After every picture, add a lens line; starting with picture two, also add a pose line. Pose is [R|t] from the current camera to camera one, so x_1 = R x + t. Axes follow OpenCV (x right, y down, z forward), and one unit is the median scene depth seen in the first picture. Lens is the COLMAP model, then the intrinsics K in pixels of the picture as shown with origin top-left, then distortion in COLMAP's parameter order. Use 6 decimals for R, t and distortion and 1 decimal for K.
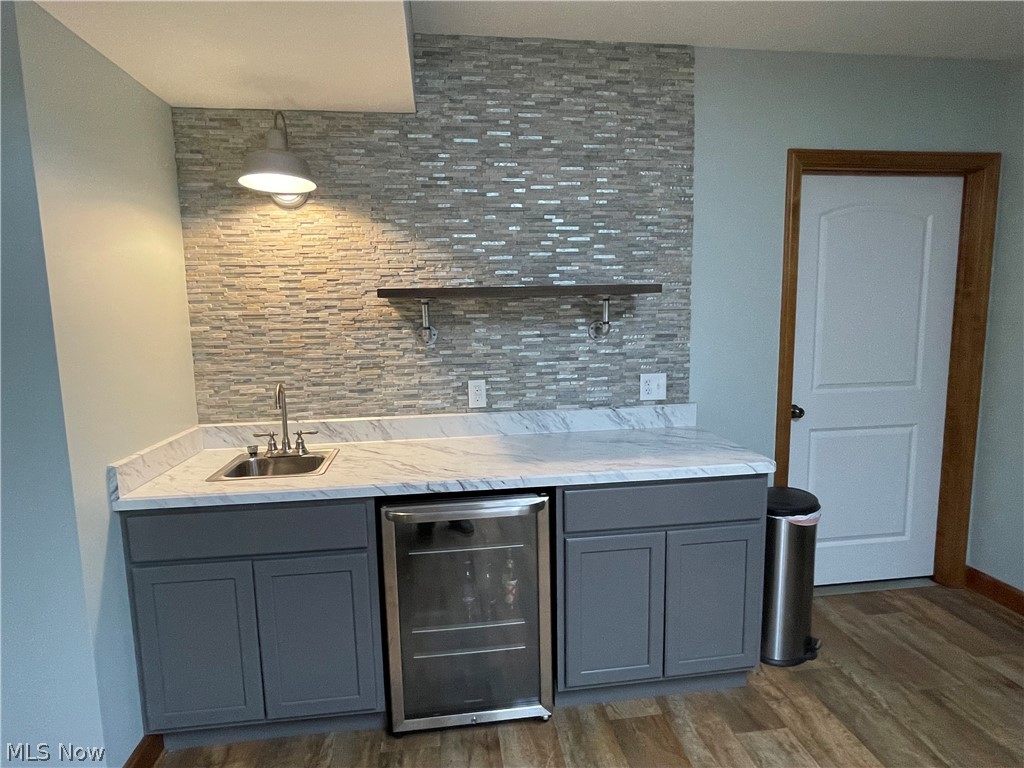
lens RADIAL K [[542.1, 0, 509.8], [0, 542.1, 382.4], [0, 0, 1]] dist [-0.002700, 0.000675]
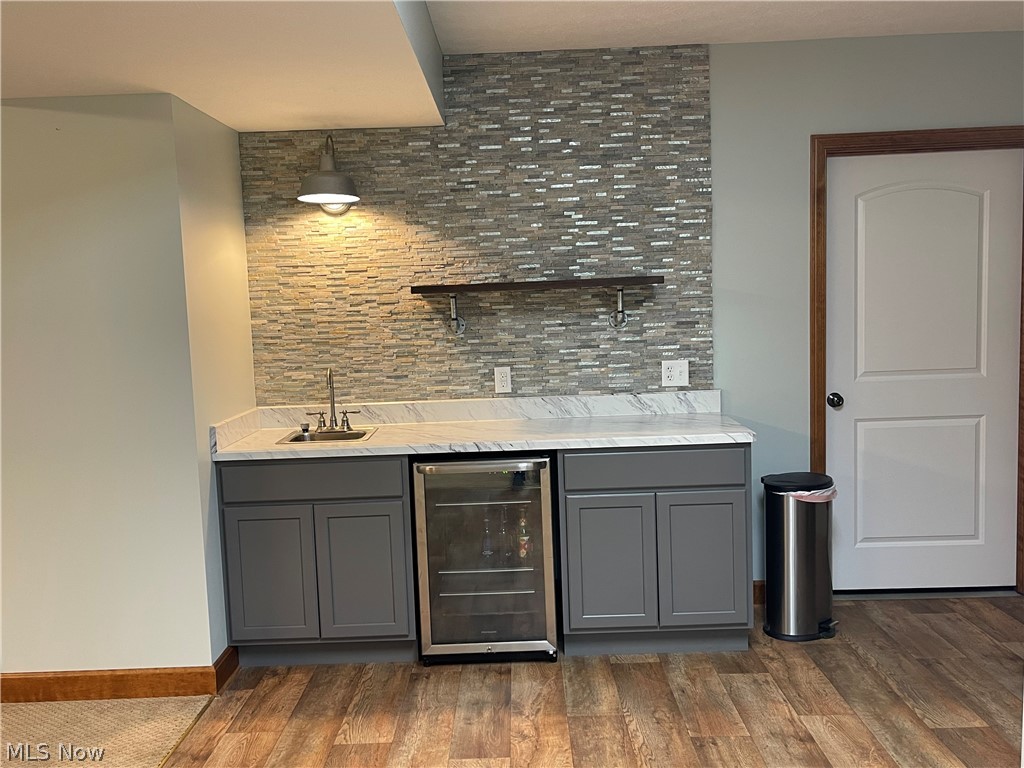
lens RADIAL K [[893.2, 0, 511.0], [0, 893.2, 387.6], [0, 0, 1]] dist [0.067837, -0.004070]
pose [[0.990713, -0.003586, -0.135924, 0.205436], [0.000612, 0.999760, -0.021913, 0.078919], [0.135970, 0.021627, 0.990477, -0.781329]]
